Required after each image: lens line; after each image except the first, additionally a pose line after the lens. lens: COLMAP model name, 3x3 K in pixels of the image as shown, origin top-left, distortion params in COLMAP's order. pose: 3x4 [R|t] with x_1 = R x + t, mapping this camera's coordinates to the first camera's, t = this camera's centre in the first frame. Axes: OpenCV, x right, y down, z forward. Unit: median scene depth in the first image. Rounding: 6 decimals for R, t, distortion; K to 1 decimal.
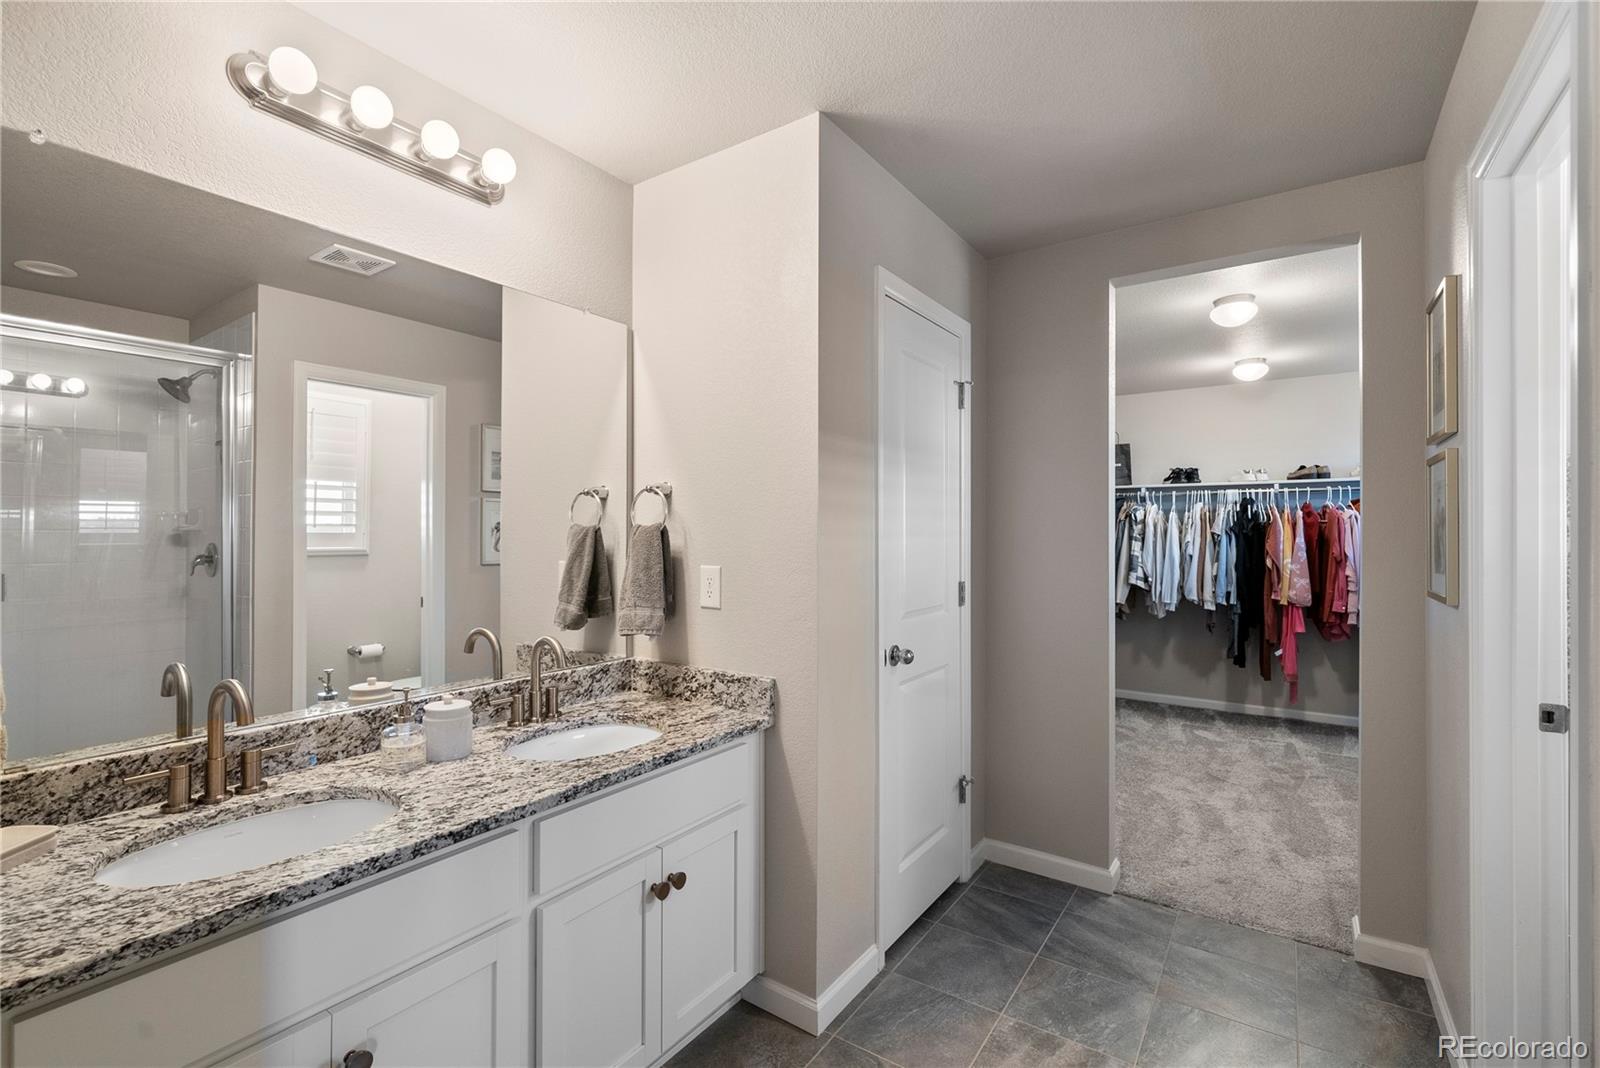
lens RADIAL K [[721.3, 0, 789.9], [0, 721.3, 534.3], [0, 0, 1]] dist [0.000471, 0.000588]
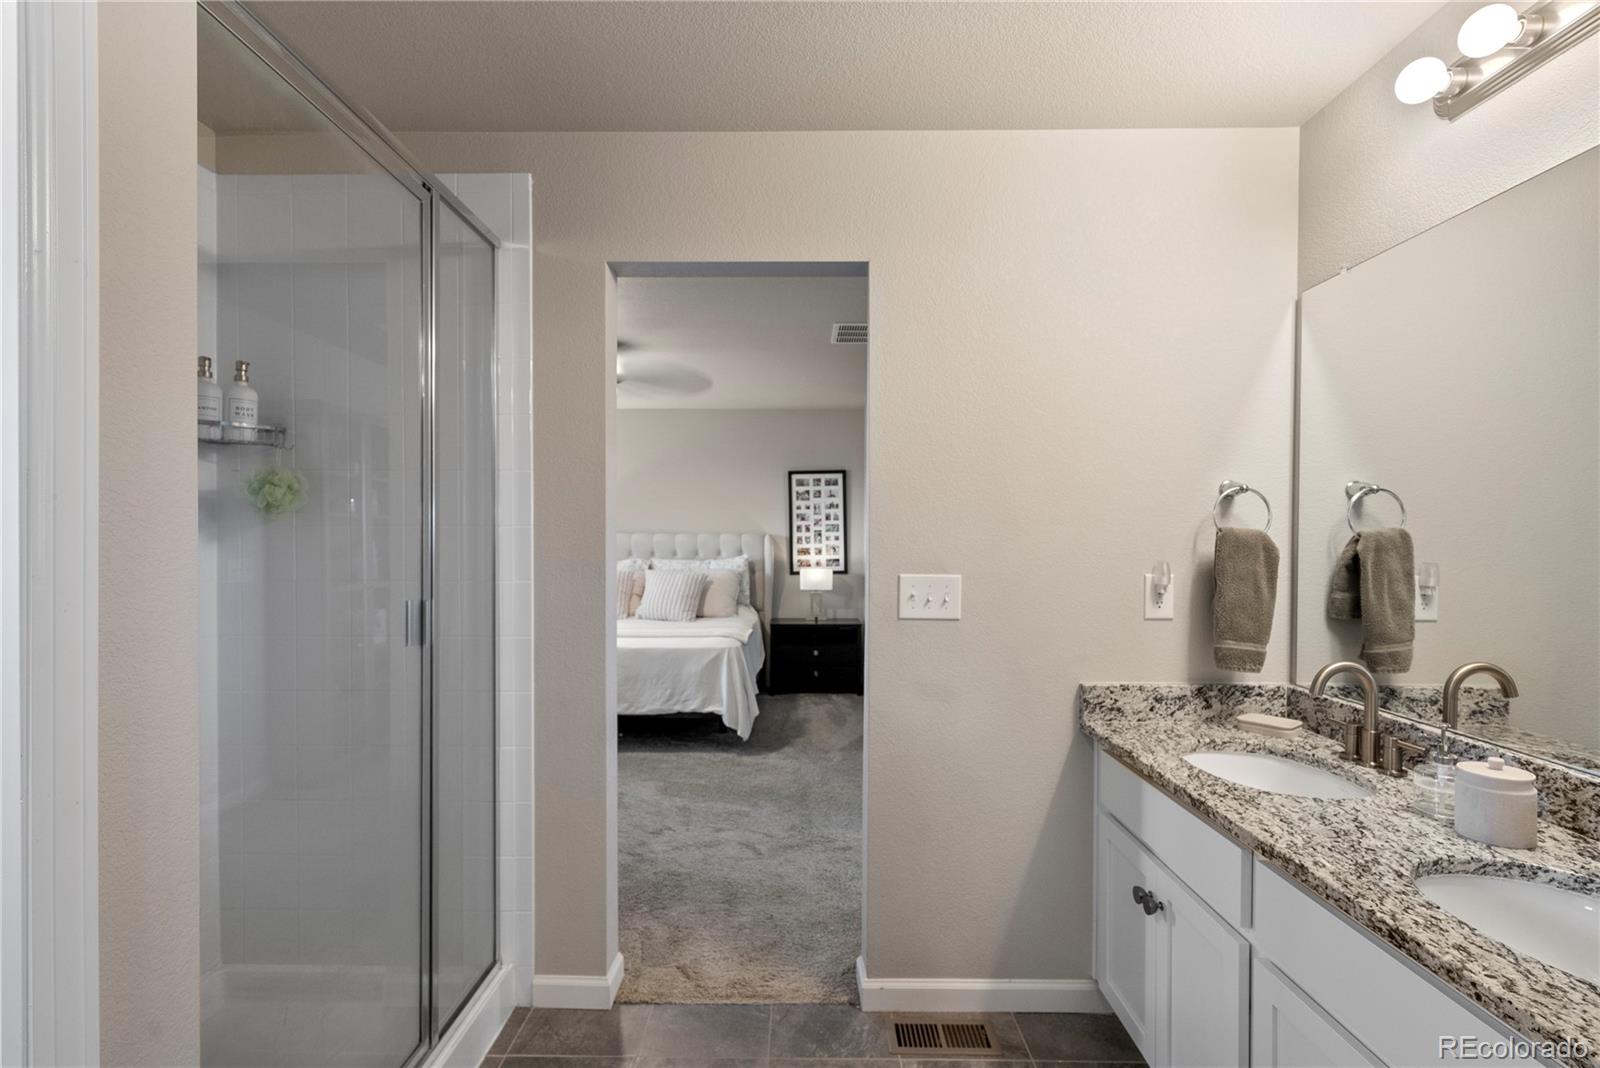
lens RADIAL K [[741.8, 0, 800.0], [0, 741.8, 534.0], [0, 0, 1]] dist [0.000240, -0.000244]
pose [[-0.821327, -0.005792, -0.570428, 0.347498], [-0.003857, 0.999982, -0.004599, -0.001333], [0.570445, -0.001578, -0.821334, 0.762460]]
